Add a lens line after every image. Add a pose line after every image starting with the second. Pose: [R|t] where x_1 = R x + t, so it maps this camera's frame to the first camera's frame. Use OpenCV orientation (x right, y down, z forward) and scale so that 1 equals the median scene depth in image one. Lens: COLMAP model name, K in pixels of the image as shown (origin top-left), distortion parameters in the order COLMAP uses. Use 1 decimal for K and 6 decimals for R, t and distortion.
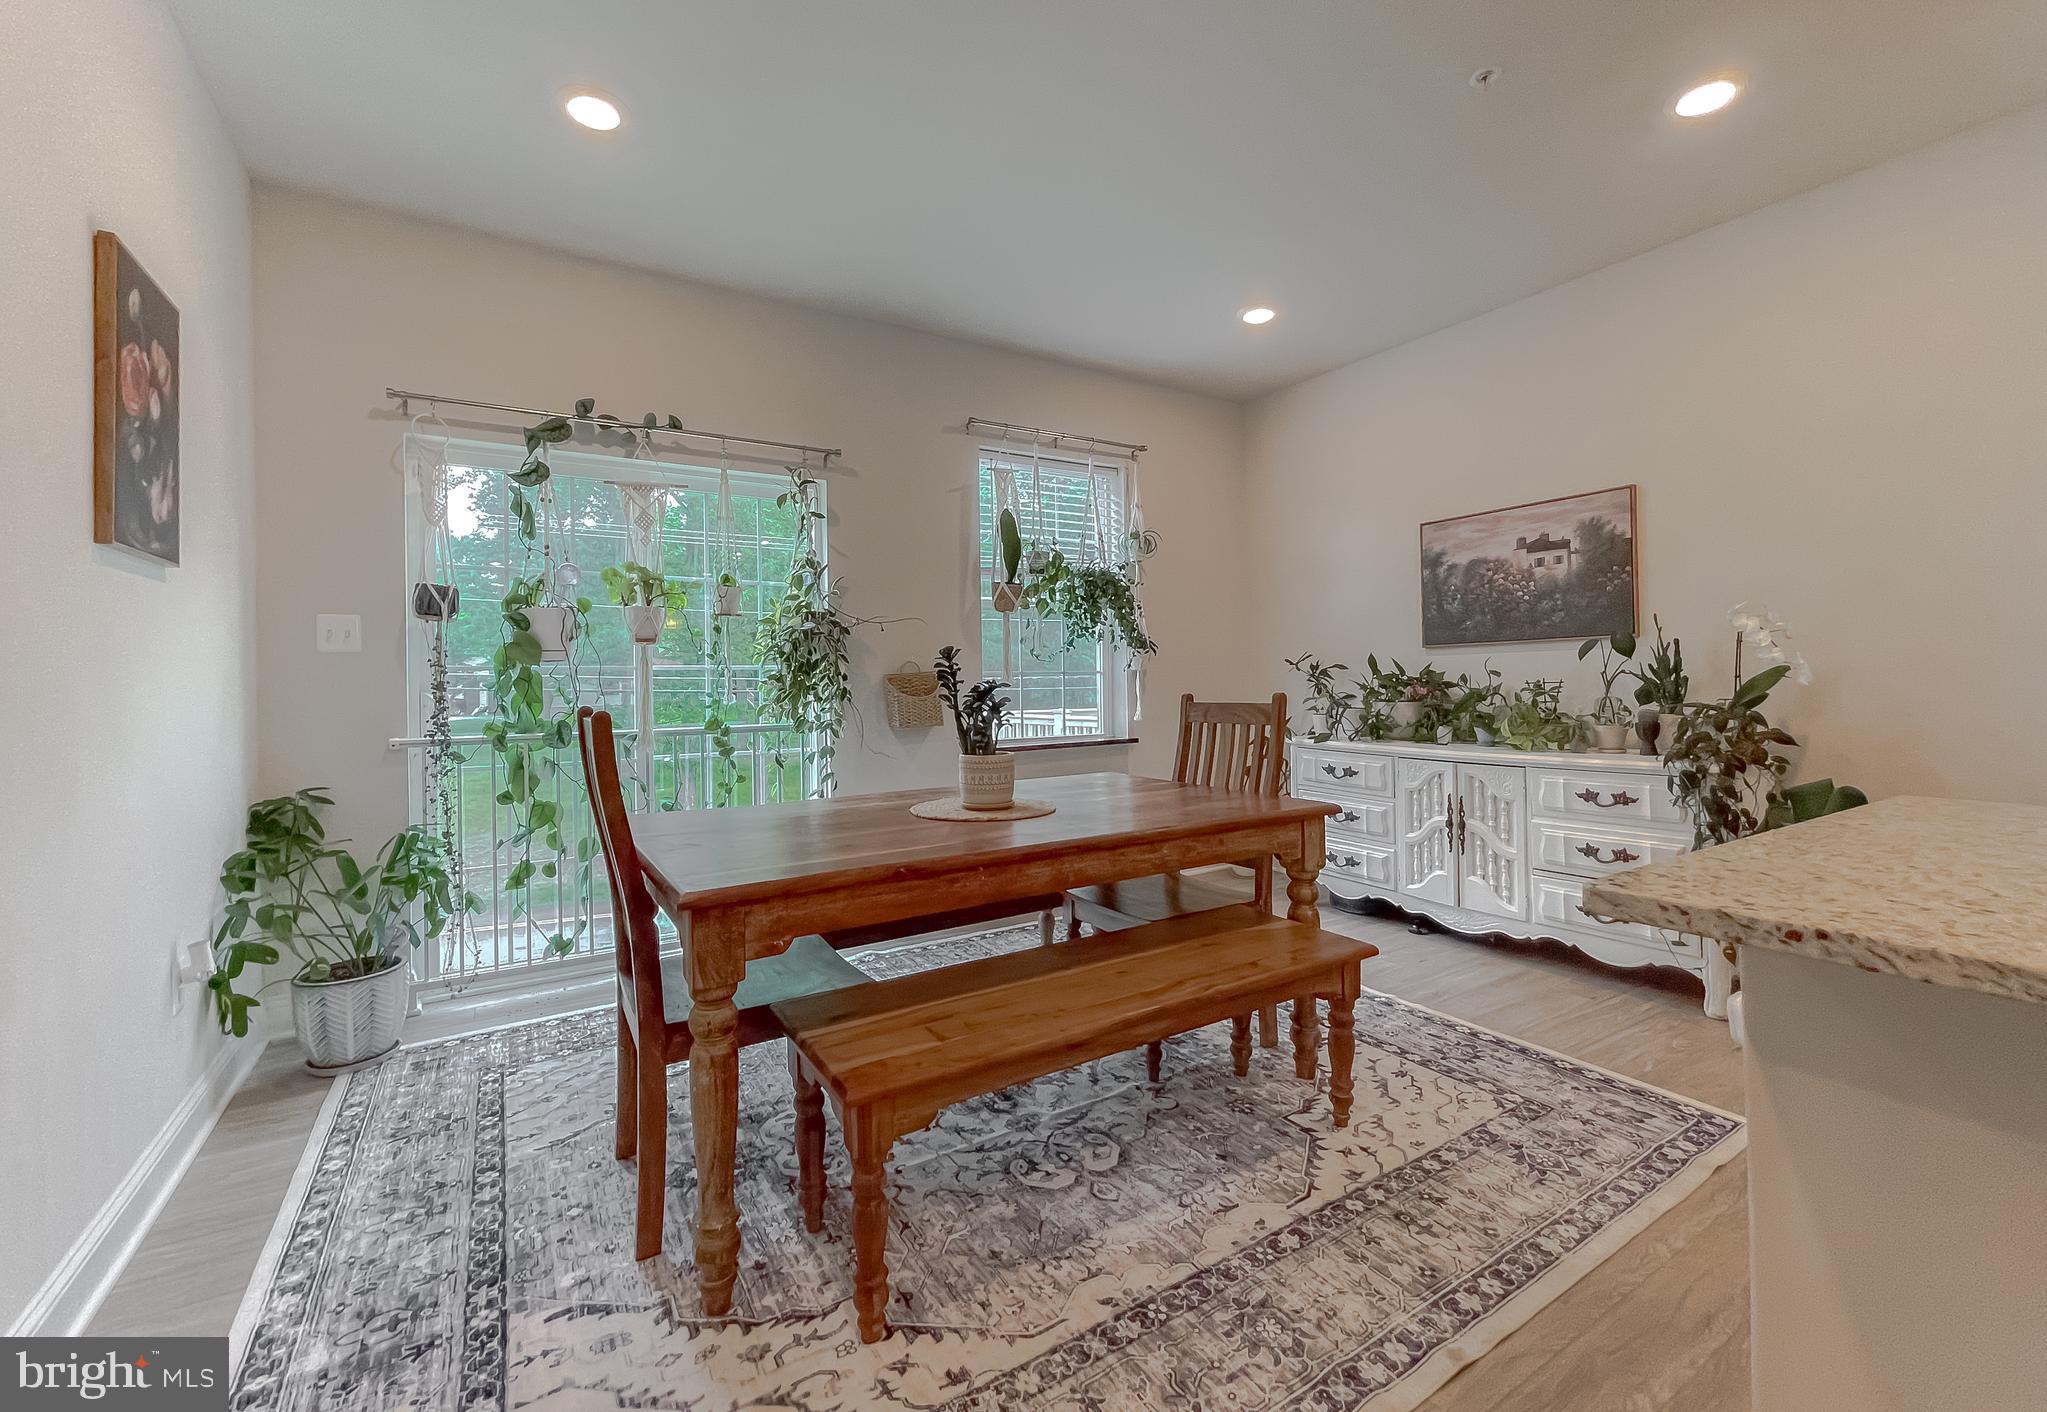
lens RADIAL K [[850.6, 0, 1030.4], [0, 850.6, 678.5], [0, 0, 1]] dist [0.001977, 0.000407]
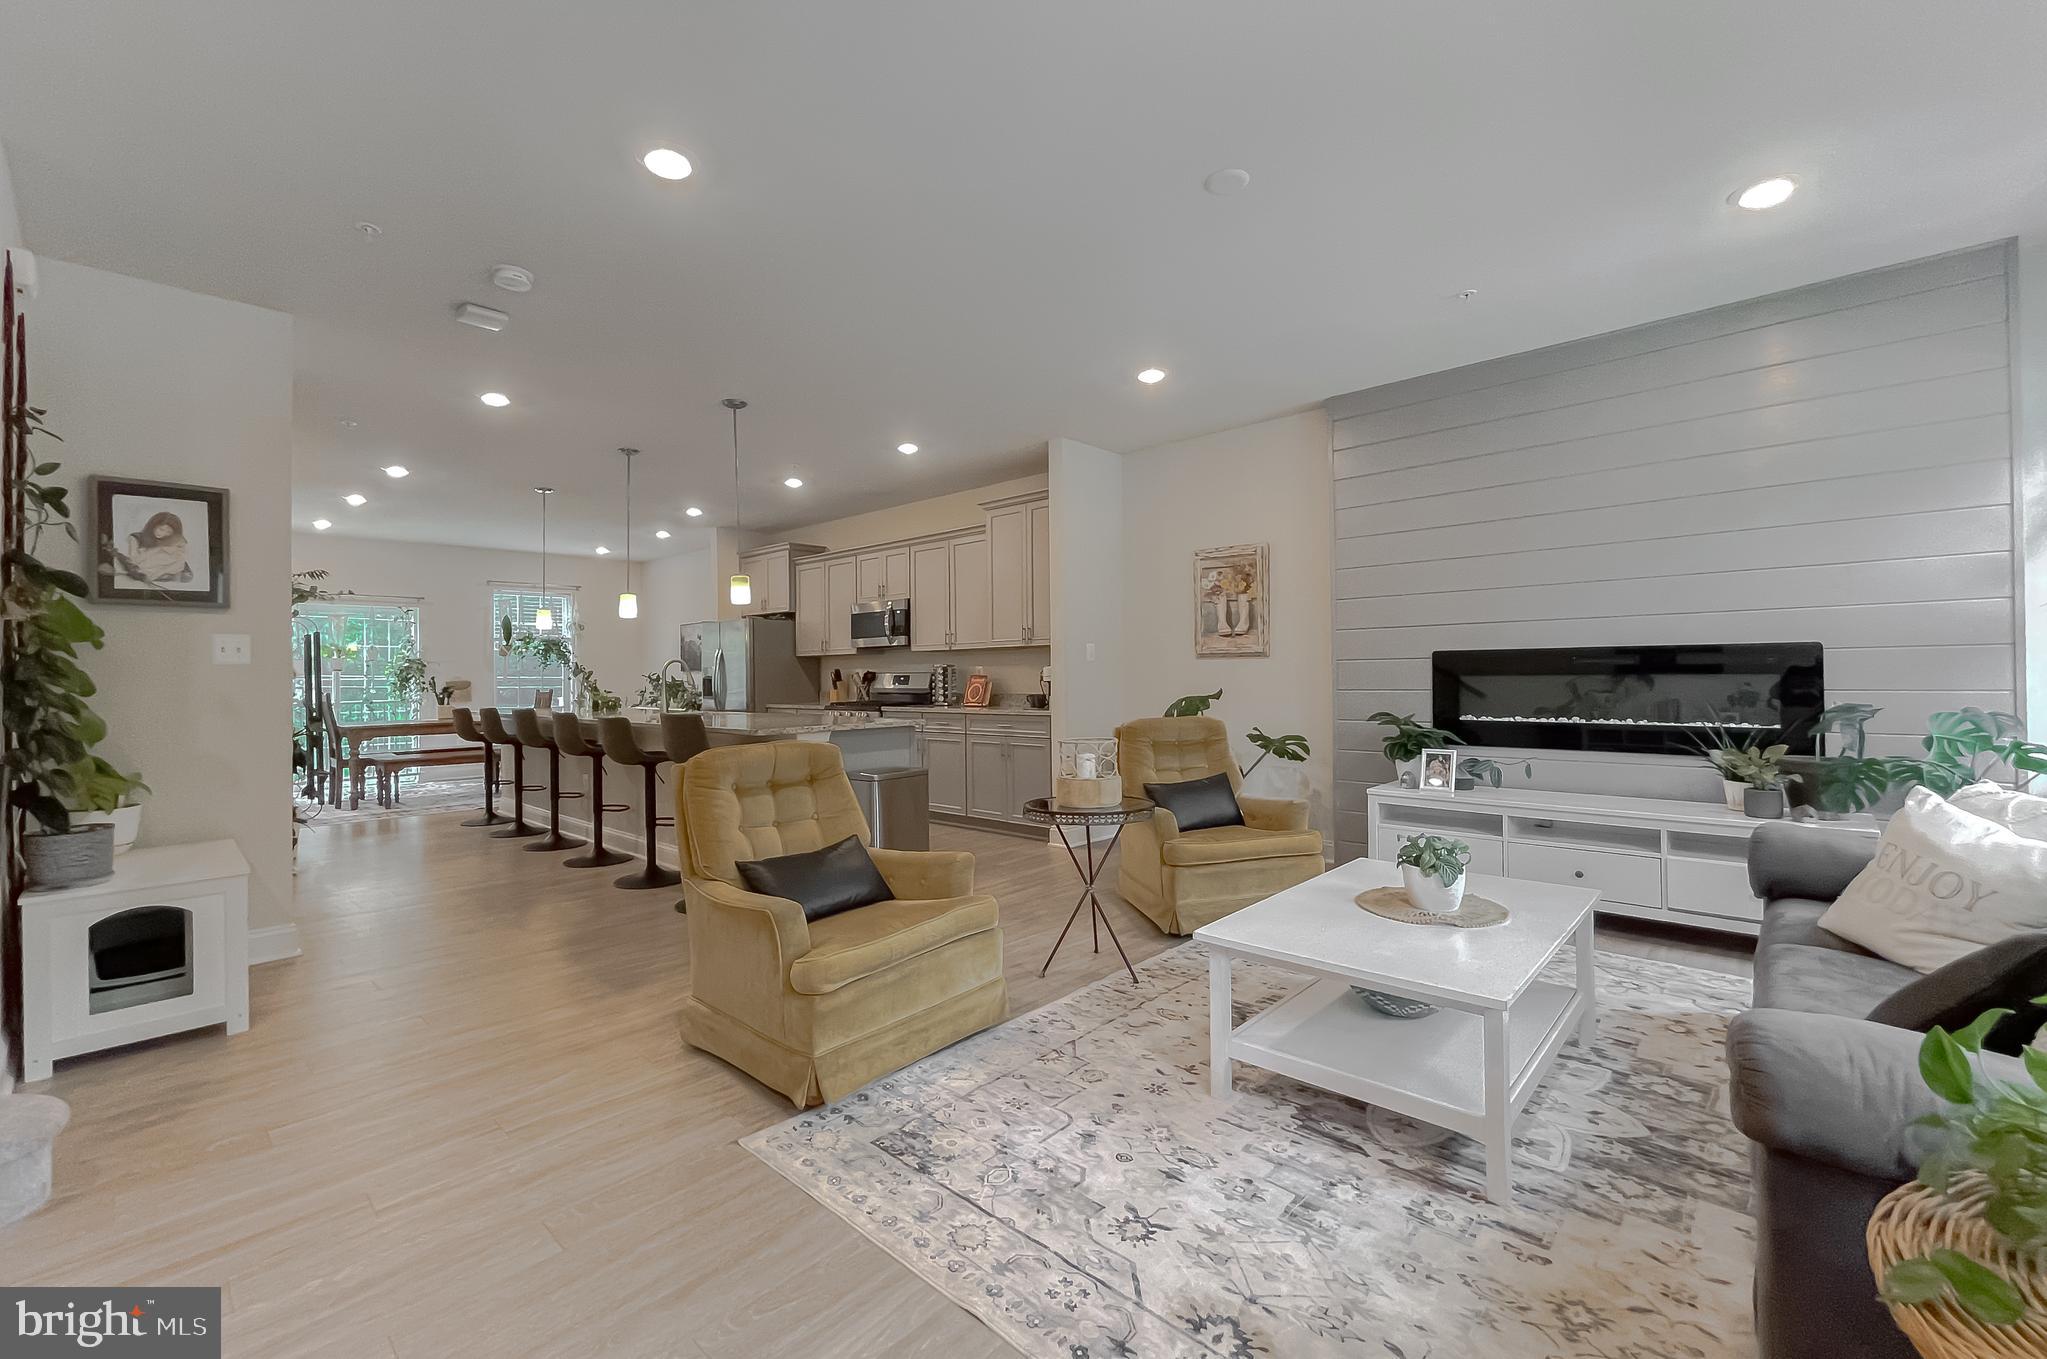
lens RADIAL K [[842.9, 0, 1017.6], [0, 842.9, 673.3], [0, 0, 1]] dist [0.001890, -0.000098]
pose [[0.966555, 0.005338, 0.256402, 0.879438], [-0.005176, 0.999986, -0.001306, -0.036584], [-0.256406, -0.000065, 0.966569, -1.982747]]
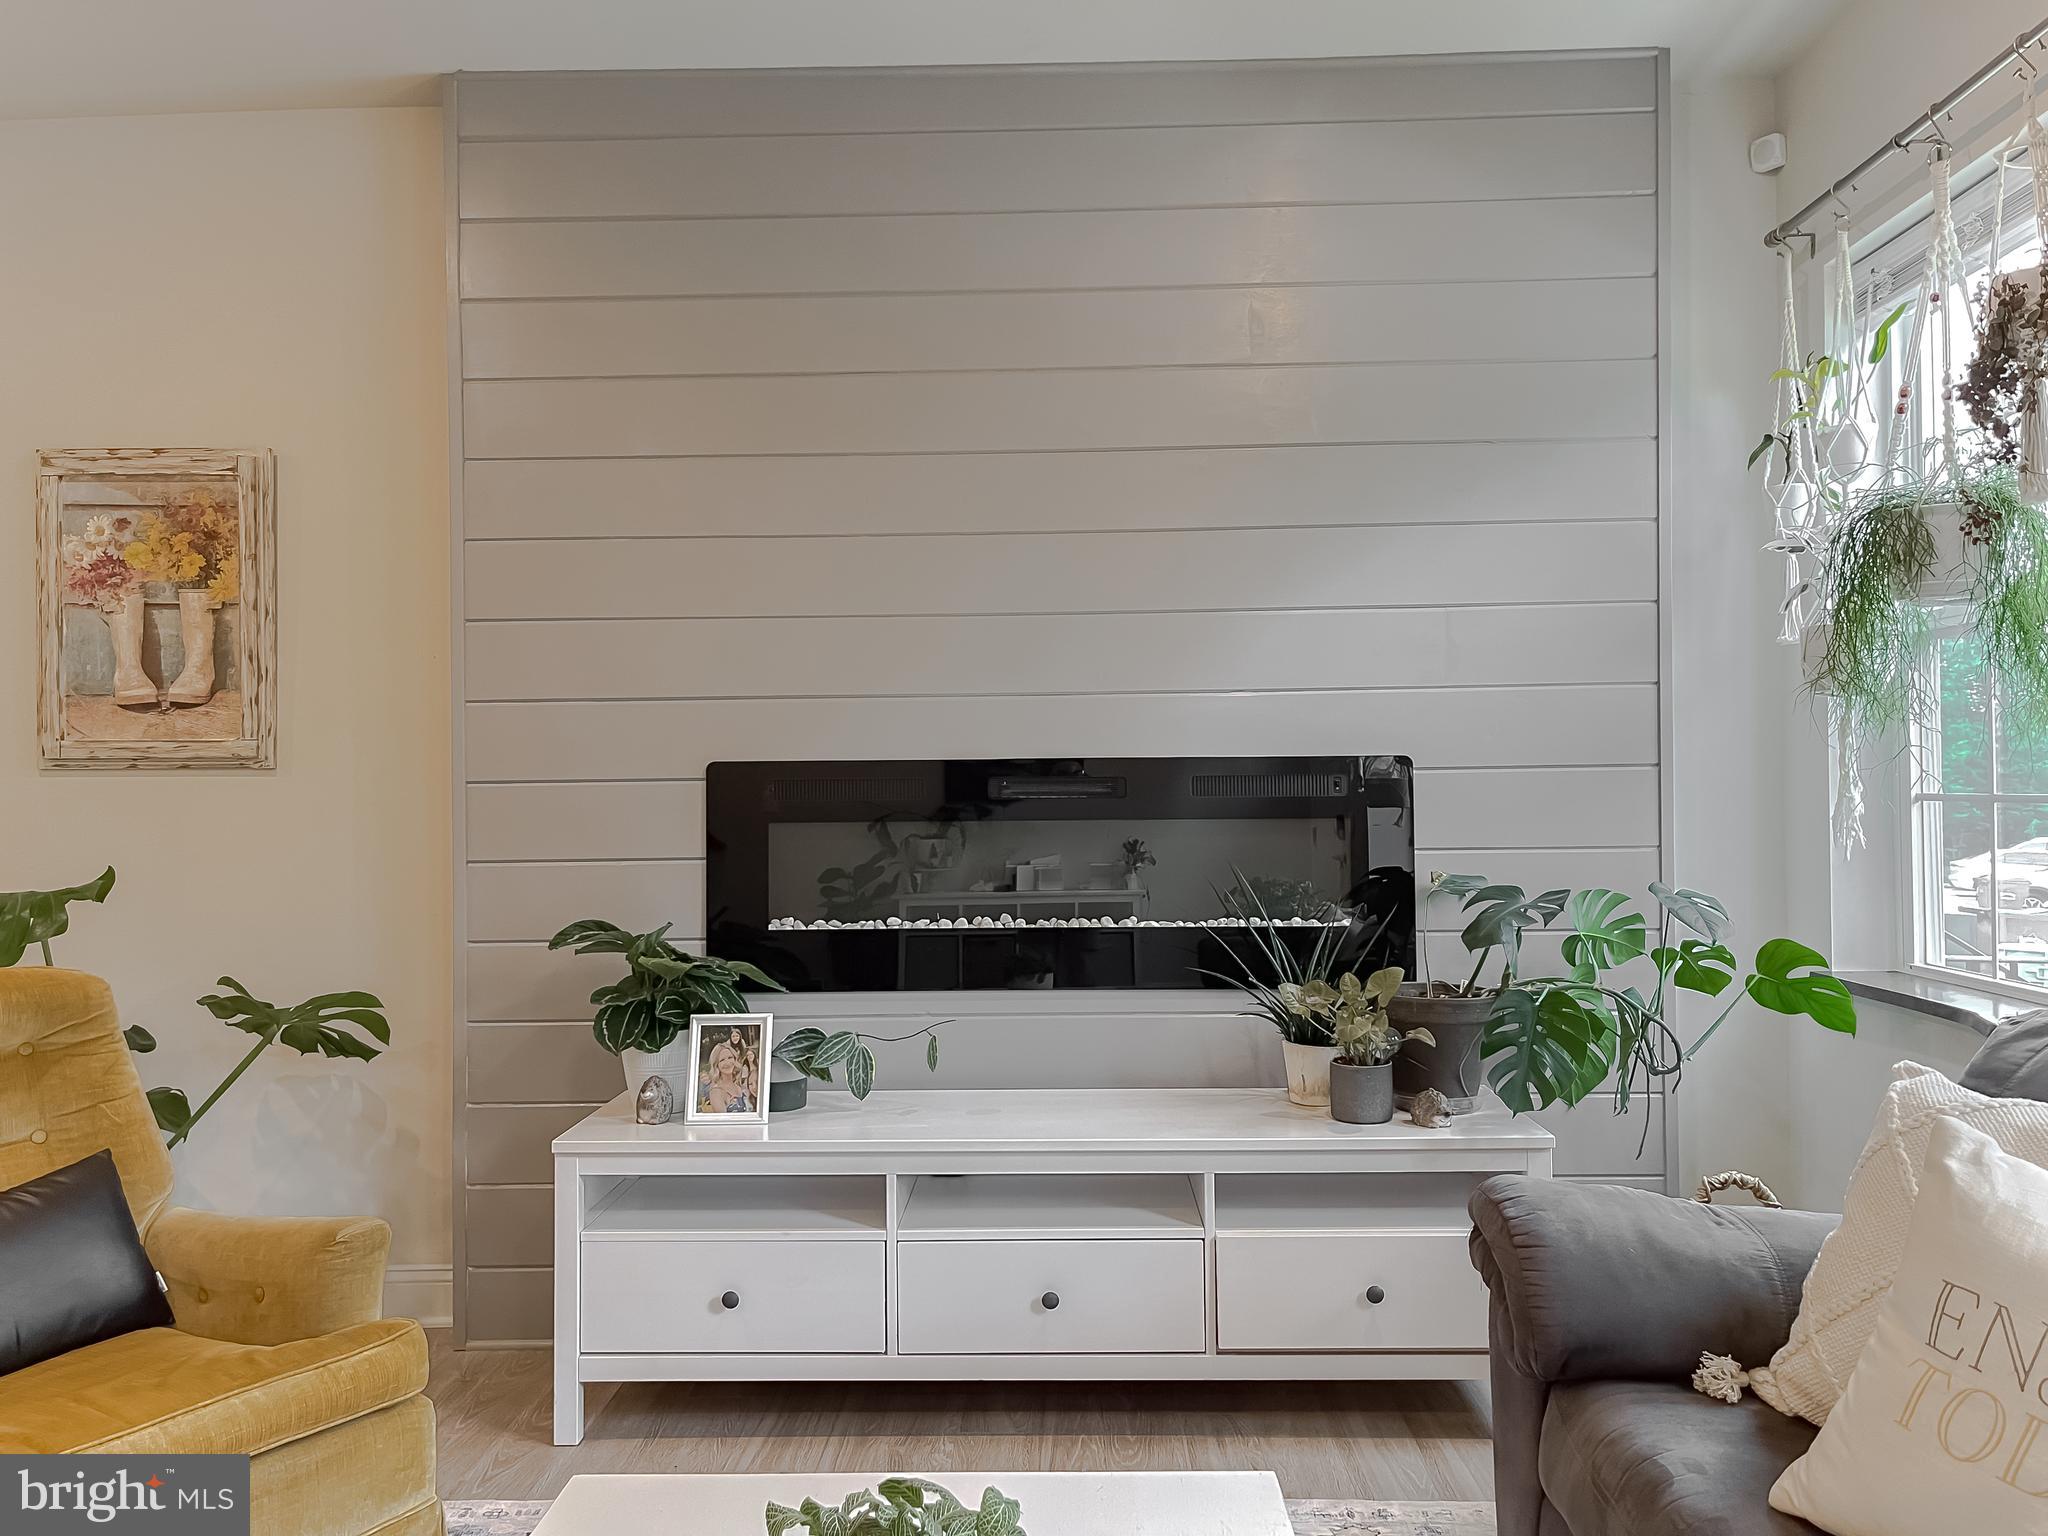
lens RADIAL K [[1574.6, 0, 1029.0], [0, 1574.6, 763.4], [0, 0, 1]] dist [0.026482, -0.000384]
pose [[0.554587, 0.022426, 0.831823, 1.114673], [-0.001188, 0.999657, -0.026158, -0.048244], [-0.832125, 0.013519, 0.554424, -1.621504]]
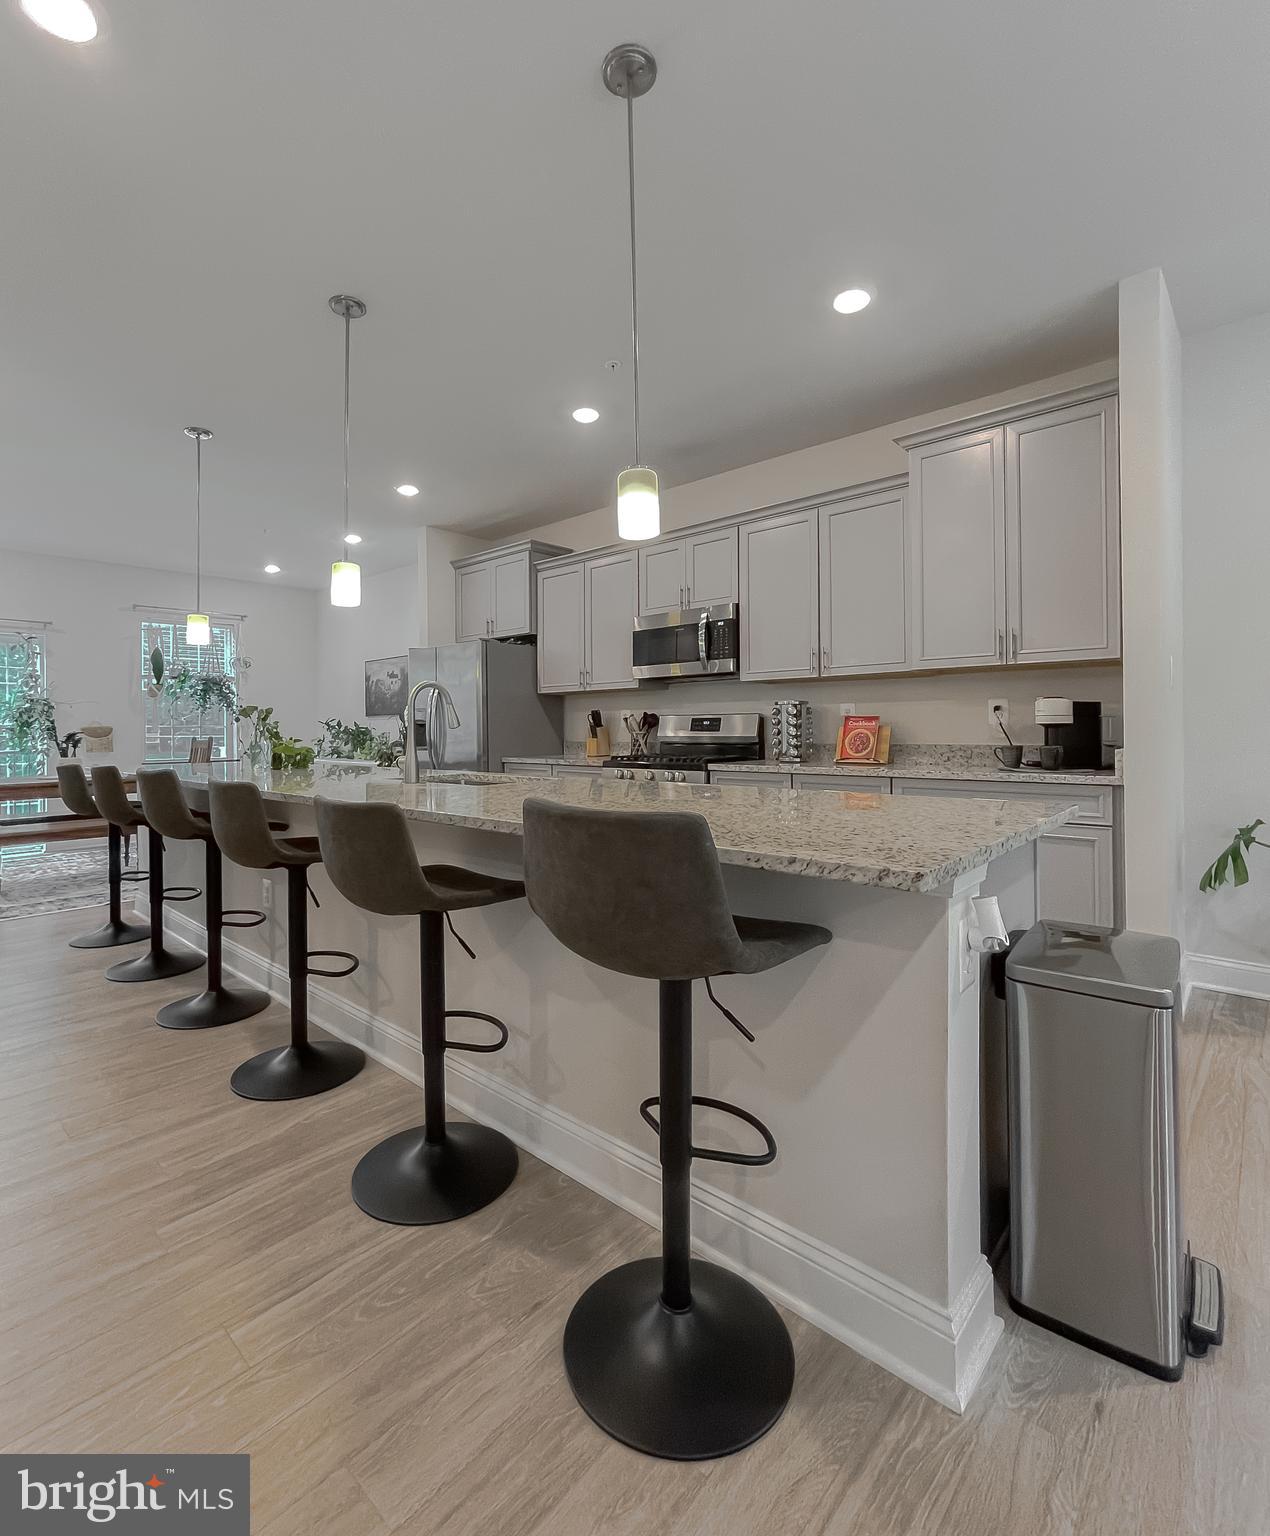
lens RADIAL K [[722.8, 0, 607.2], [0, 722.8, 724.1], [0, 0, 1]] dist [0.000167, -0.000224]
pose [[0.967897, 0.009054, 0.251183, 0.657370], [-0.008097, 0.999956, -0.004841, -0.015243], [-0.251216, 0.002651, 0.967927, -1.080559]]
